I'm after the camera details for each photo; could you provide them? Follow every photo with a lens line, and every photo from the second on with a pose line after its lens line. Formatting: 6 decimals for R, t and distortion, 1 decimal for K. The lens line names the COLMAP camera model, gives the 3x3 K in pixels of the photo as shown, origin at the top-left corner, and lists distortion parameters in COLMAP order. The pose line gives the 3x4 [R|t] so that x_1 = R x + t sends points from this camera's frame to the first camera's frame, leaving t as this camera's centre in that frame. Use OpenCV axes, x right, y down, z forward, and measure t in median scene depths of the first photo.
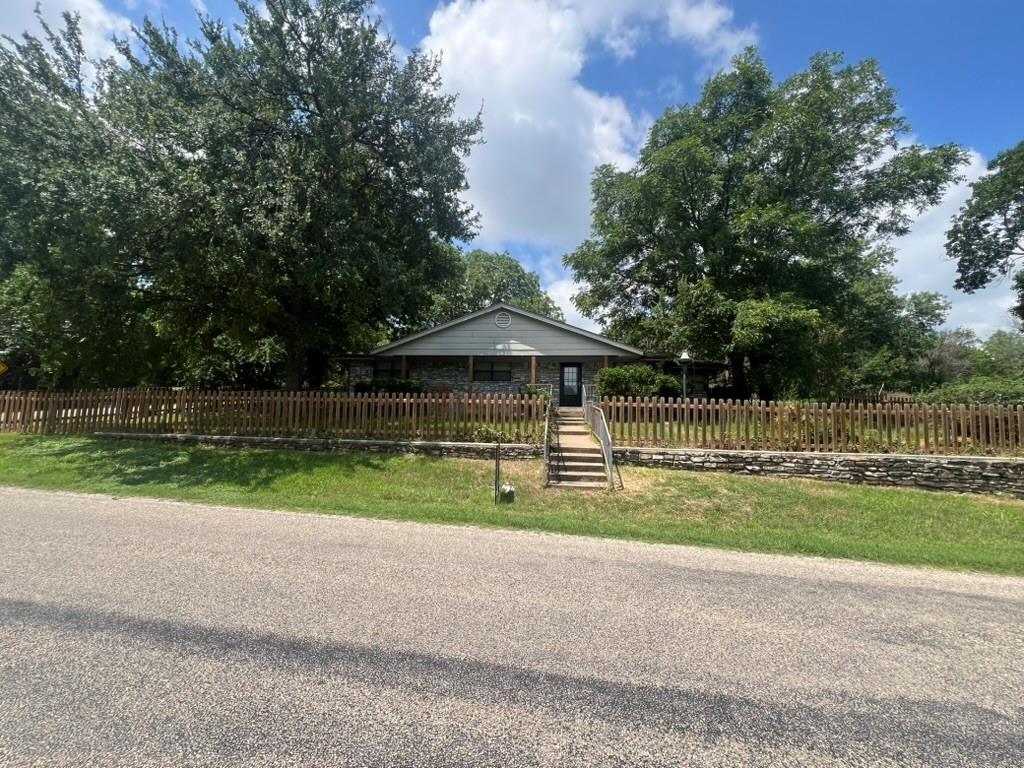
lens RADIAL K [[410.5, 0, 509.4], [0, 410.5, 382.8], [0, 0, 1]] dist [-0.002987, 0.000281]
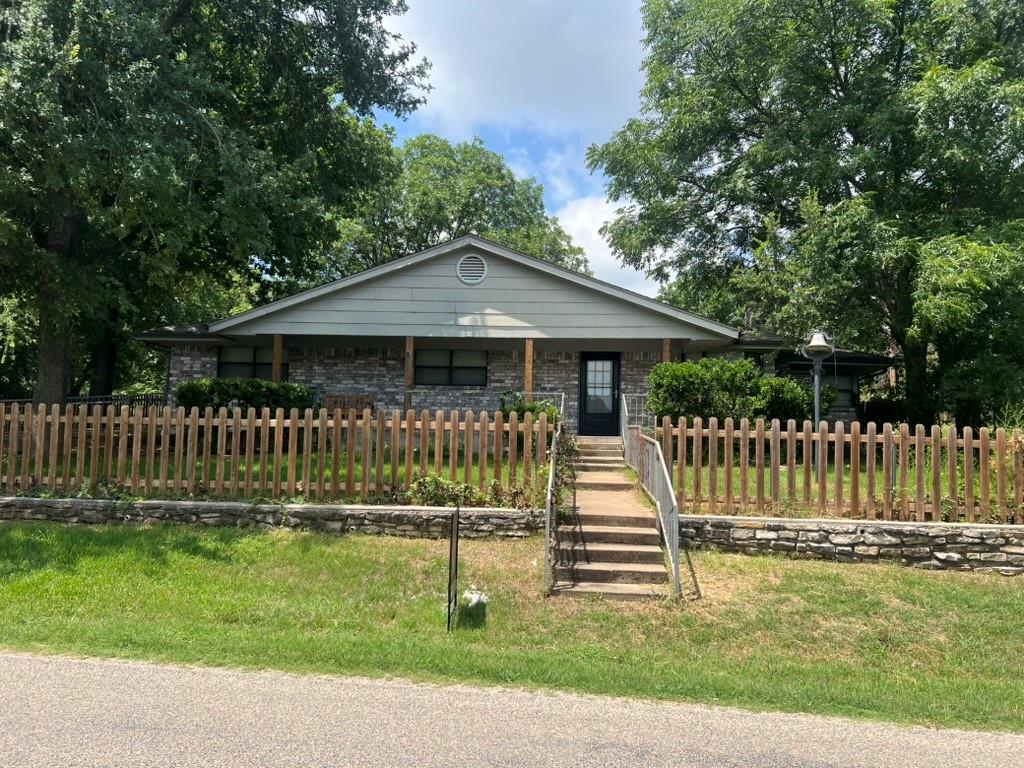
lens RADIAL K [[764.7, 0, 510.1], [0, 764.7, 394.8], [0, 0, 1]] dist [0.083161, -0.134369]
pose [[0.999513, 0.006604, 0.030508, 0.005360], [-0.006812, 0.999954, 0.006707, 0.000082], [-0.030462, -0.006912, 0.999512, 0.026321]]
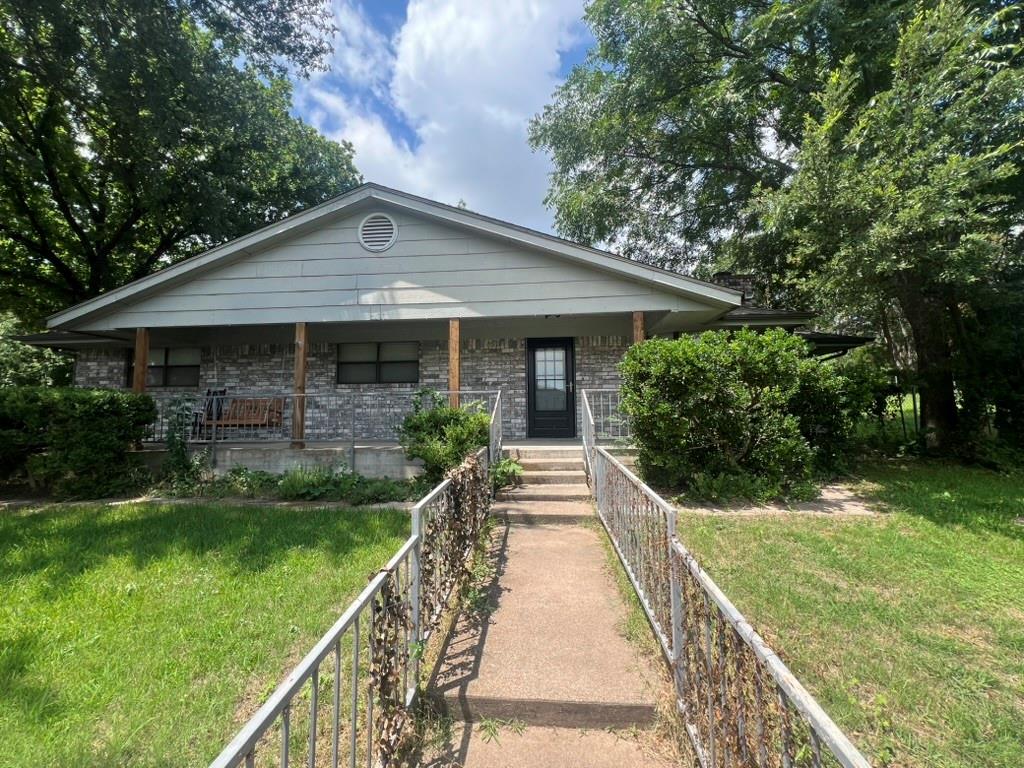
lens RADIAL K [[410.5, 0, 509.4], [0, 410.5, 382.8], [0, 0, 1]] dist [-0.002987, 0.000281]
pose [[0.998853, -0.029640, 0.037595, 0.120252], [0.029200, 0.999499, 0.012201, -0.009498], [-0.037938, -0.011089, 0.999219, 0.765888]]
